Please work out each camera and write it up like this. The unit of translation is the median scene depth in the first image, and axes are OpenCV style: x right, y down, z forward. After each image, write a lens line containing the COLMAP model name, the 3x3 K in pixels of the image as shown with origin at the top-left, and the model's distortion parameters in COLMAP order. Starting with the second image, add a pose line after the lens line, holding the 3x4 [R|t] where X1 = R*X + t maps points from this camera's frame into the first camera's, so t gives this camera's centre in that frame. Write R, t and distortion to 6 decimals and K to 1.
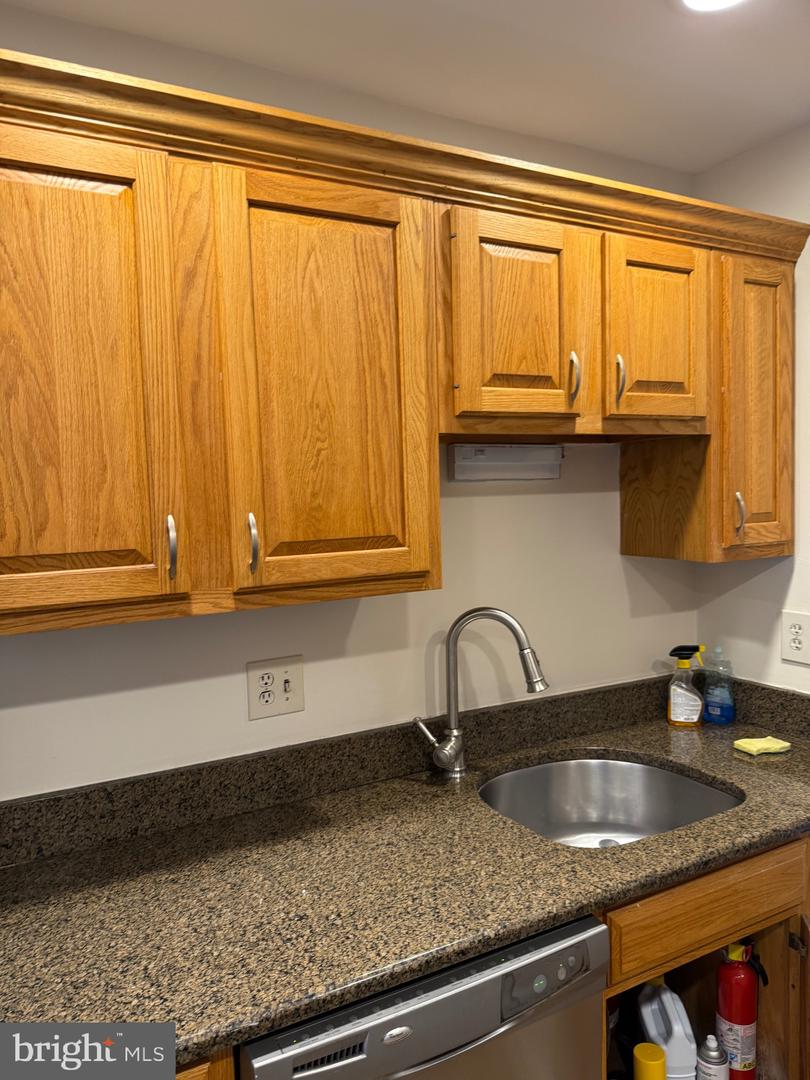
lens RADIAL K [[798.3, 0, 422.1], [0, 798.3, 542.2], [0, 0, 1]] dist [0.056252, -0.001592]
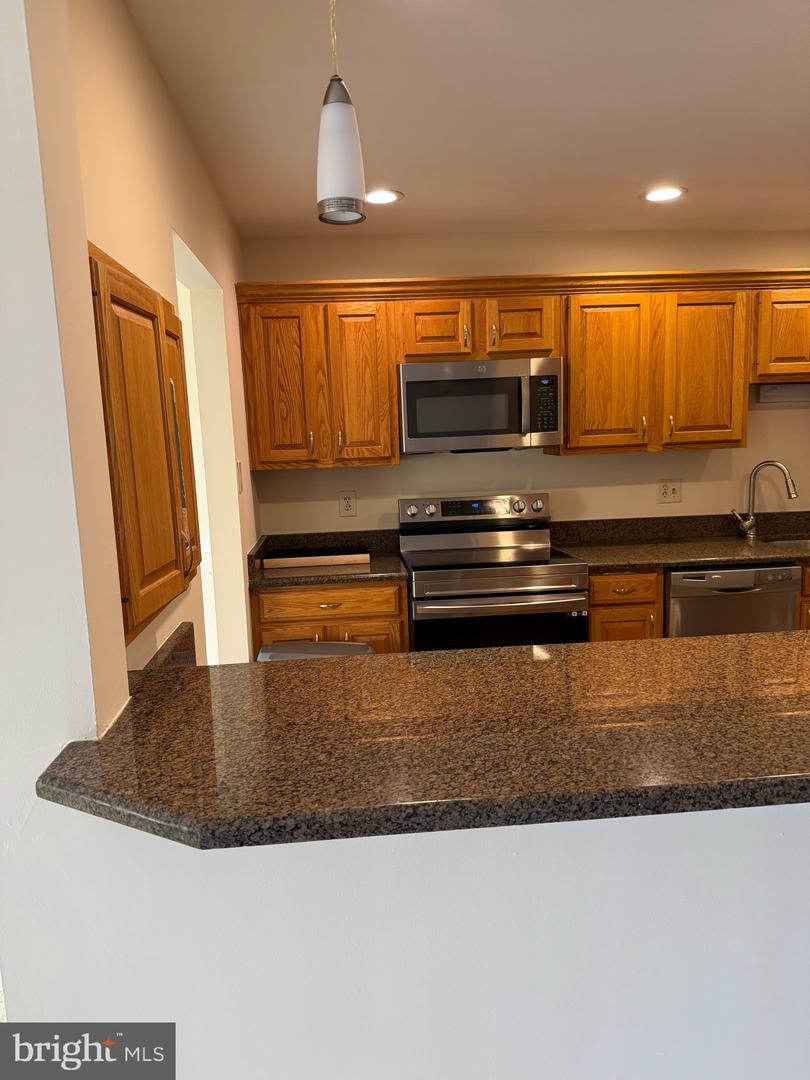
lens RADIAL K [[762.2, 0, 400.8], [0, 762.2, 541.9], [0, 0, 1]] dist [0.189347, -0.439870]
pose [[0.903264, 0.061325, -0.424681, 0.090136], [-0.020010, 0.994678, 0.101074, 0.116478], [0.428619, -0.082798, 0.899683, -1.498317]]
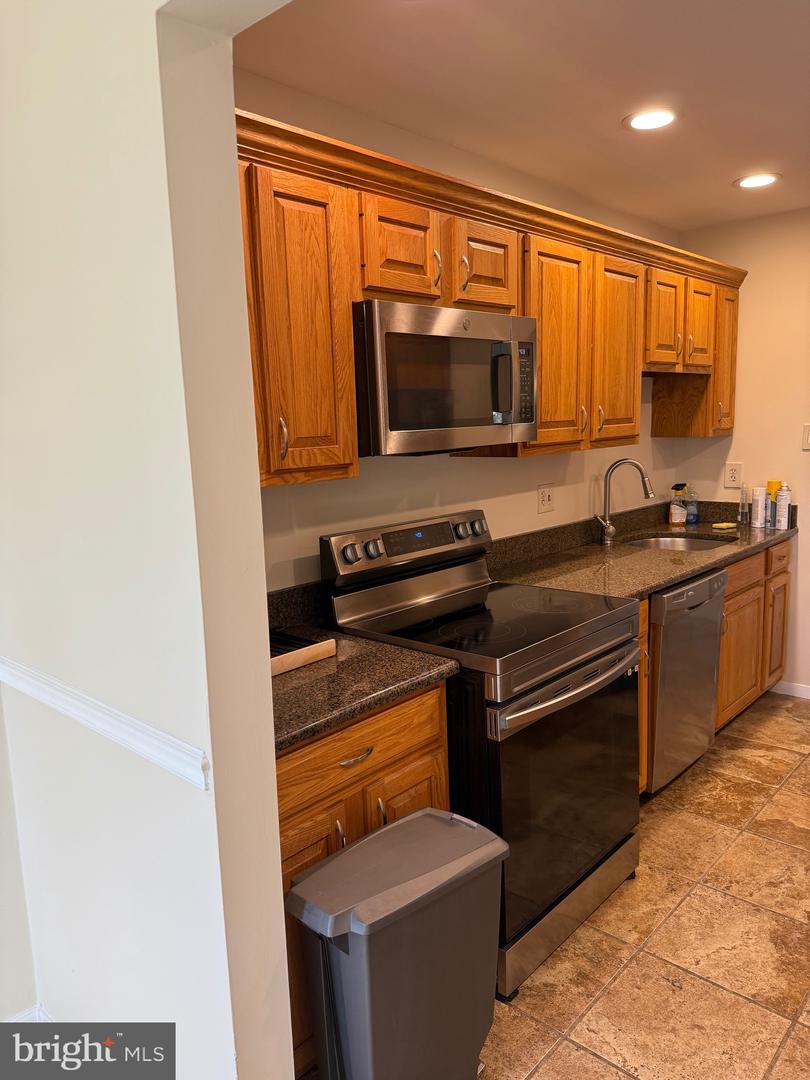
lens RADIAL K [[751.7, 0, 404.9], [0, 751.7, 545.5], [0, 0, 1]] dist [0.055198, -0.057153]
pose [[0.956824, -0.056330, 0.285156, -1.104942], [0.032455, 0.995612, 0.087775, 0.123419], [-0.288849, -0.074730, 0.954454, -0.755193]]
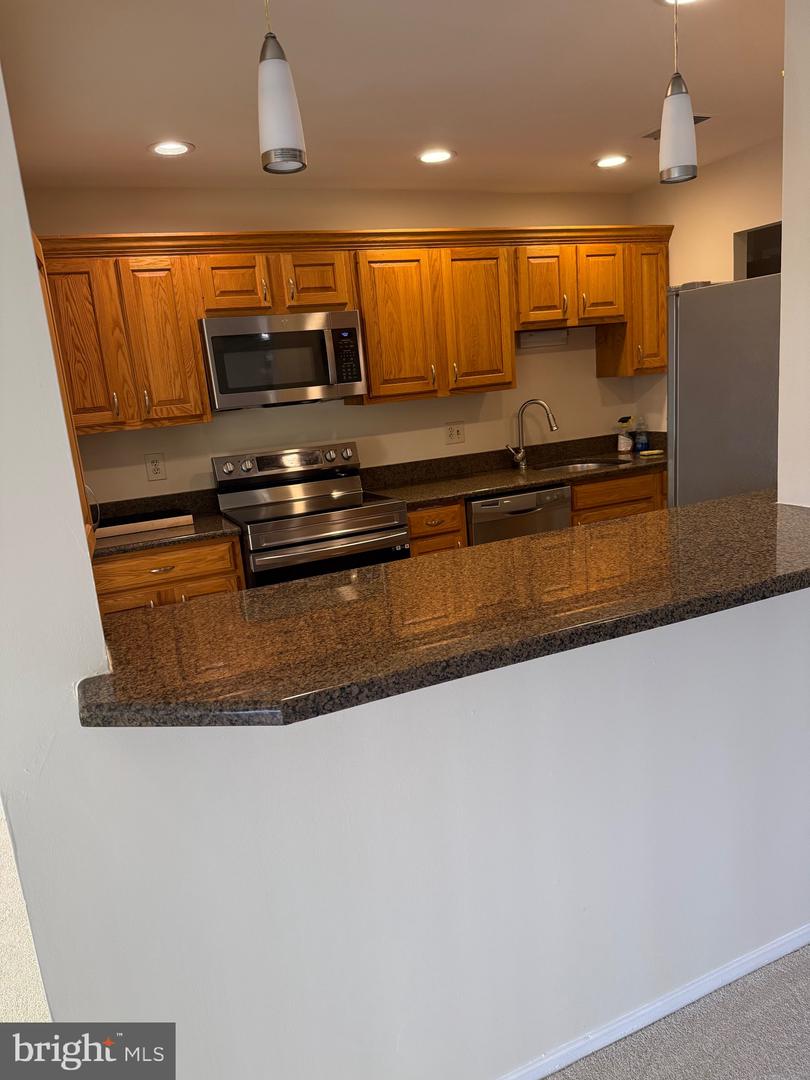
lens RADIAL K [[762.2, 0, 400.8], [0, 762.2, 541.9], [0, 0, 1]] dist [0.189347, -0.439870]
pose [[0.992389, -0.033401, -0.118528, -0.069960], [0.051182, 0.987315, 0.150300, 0.150915], [0.112004, -0.155223, 0.981510, -1.652966]]
